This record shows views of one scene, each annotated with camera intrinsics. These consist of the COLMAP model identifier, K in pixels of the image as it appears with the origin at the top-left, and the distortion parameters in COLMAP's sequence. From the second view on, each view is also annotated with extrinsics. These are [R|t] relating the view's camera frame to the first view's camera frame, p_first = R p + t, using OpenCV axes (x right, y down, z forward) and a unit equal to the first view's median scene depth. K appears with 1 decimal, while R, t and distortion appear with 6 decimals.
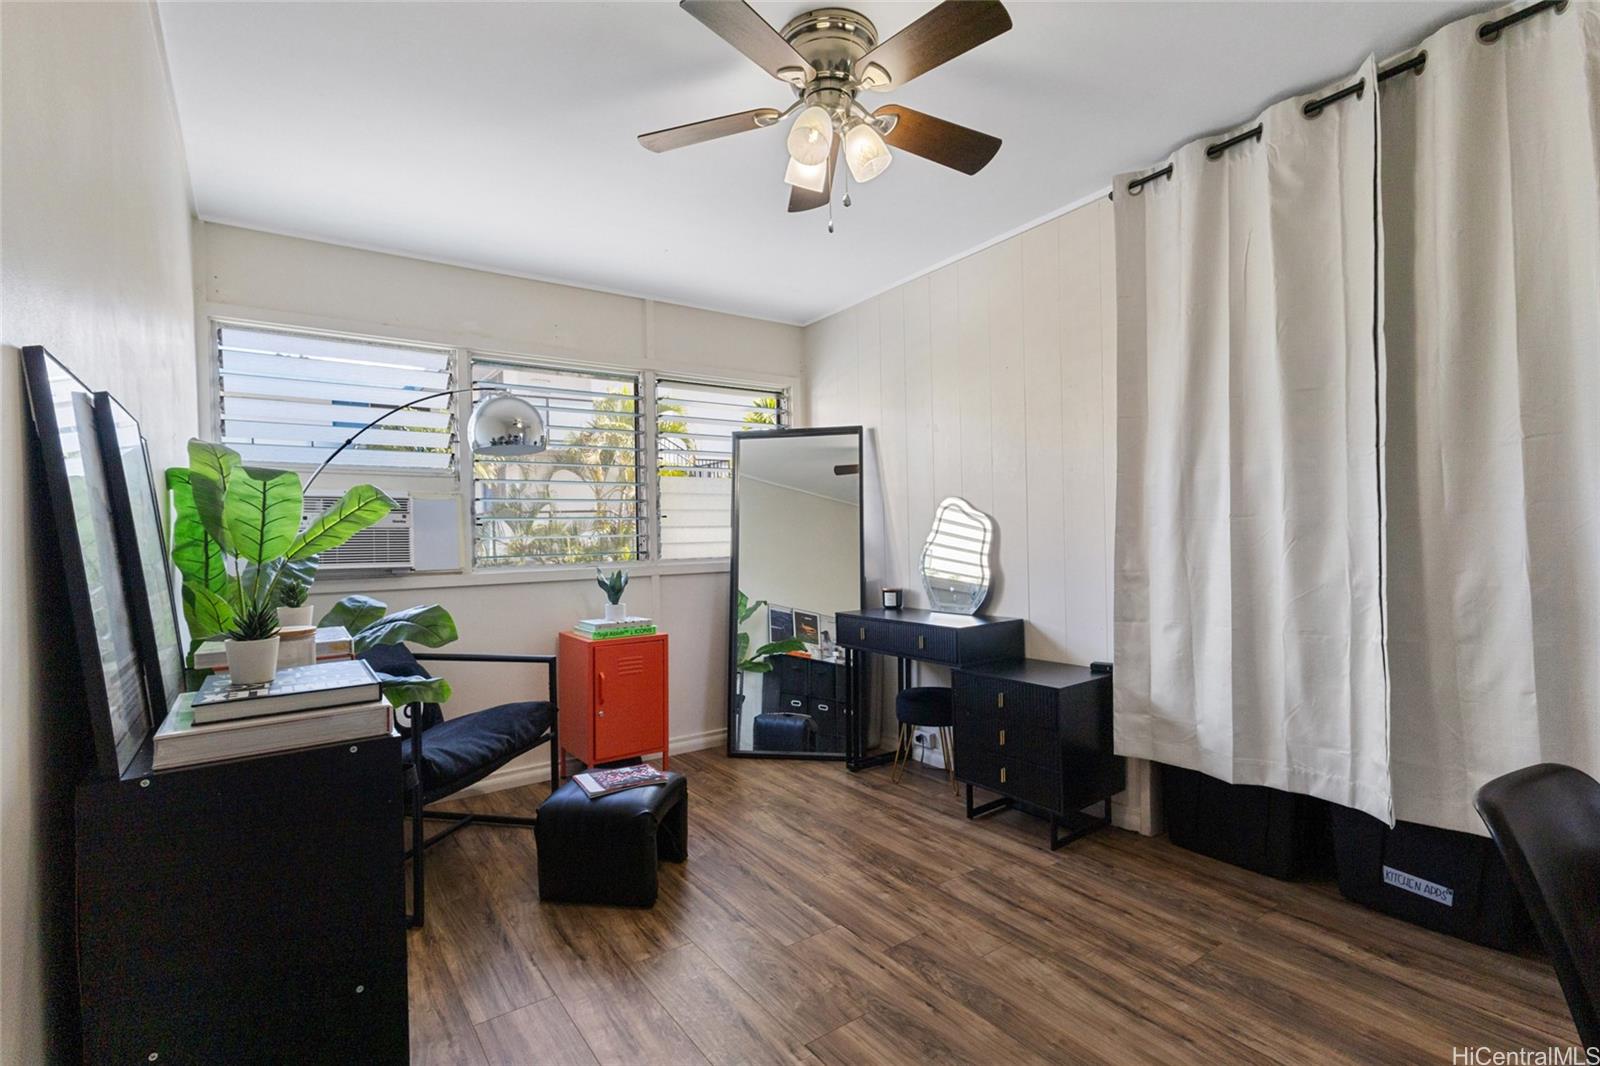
lens RADIAL K [[733.9, 0, 803.0], [0, 733.9, 538.9], [0, 0, 1]] dist [0.000100, 0.000114]
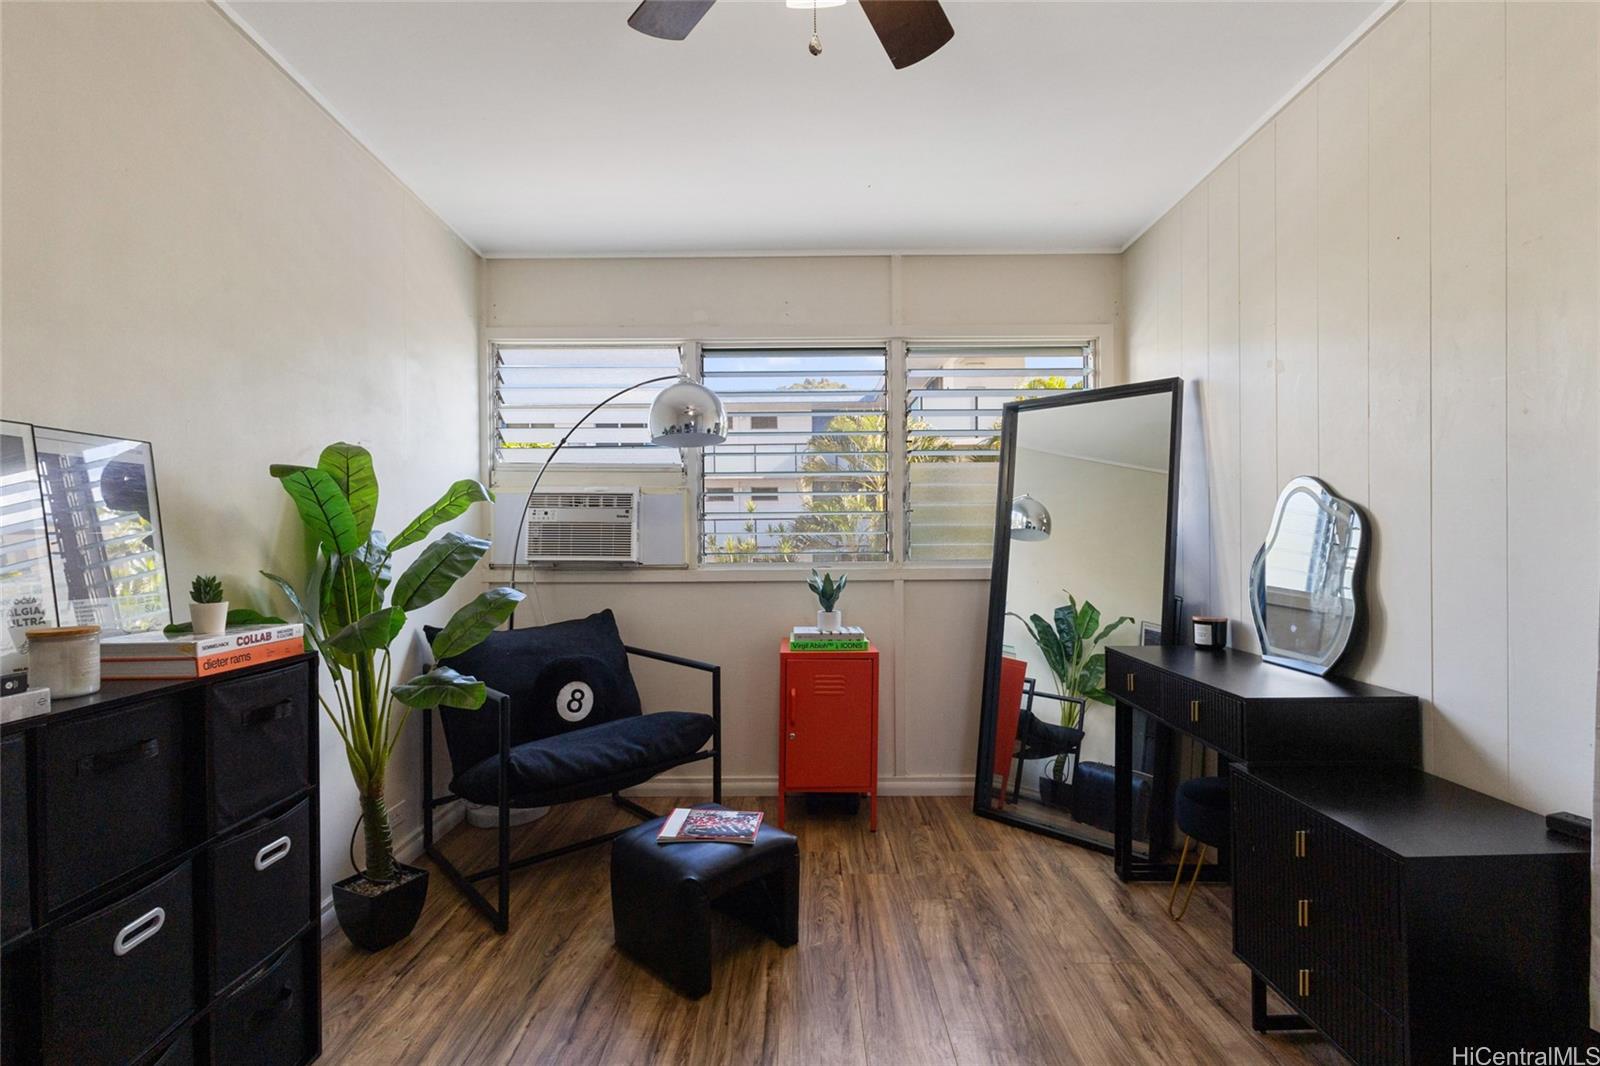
lens RADIAL K [[733.9, 0, 803.0], [0, 733.9, 538.9], [0, 0, 1]] dist [0.000100, 0.000114]
pose [[0.815928, 0.017726, -0.577882, 0.244917], [-0.015197, 0.999842, 0.009212, -0.005425], [0.577954, 0.001266, 0.816068, 0.299661]]
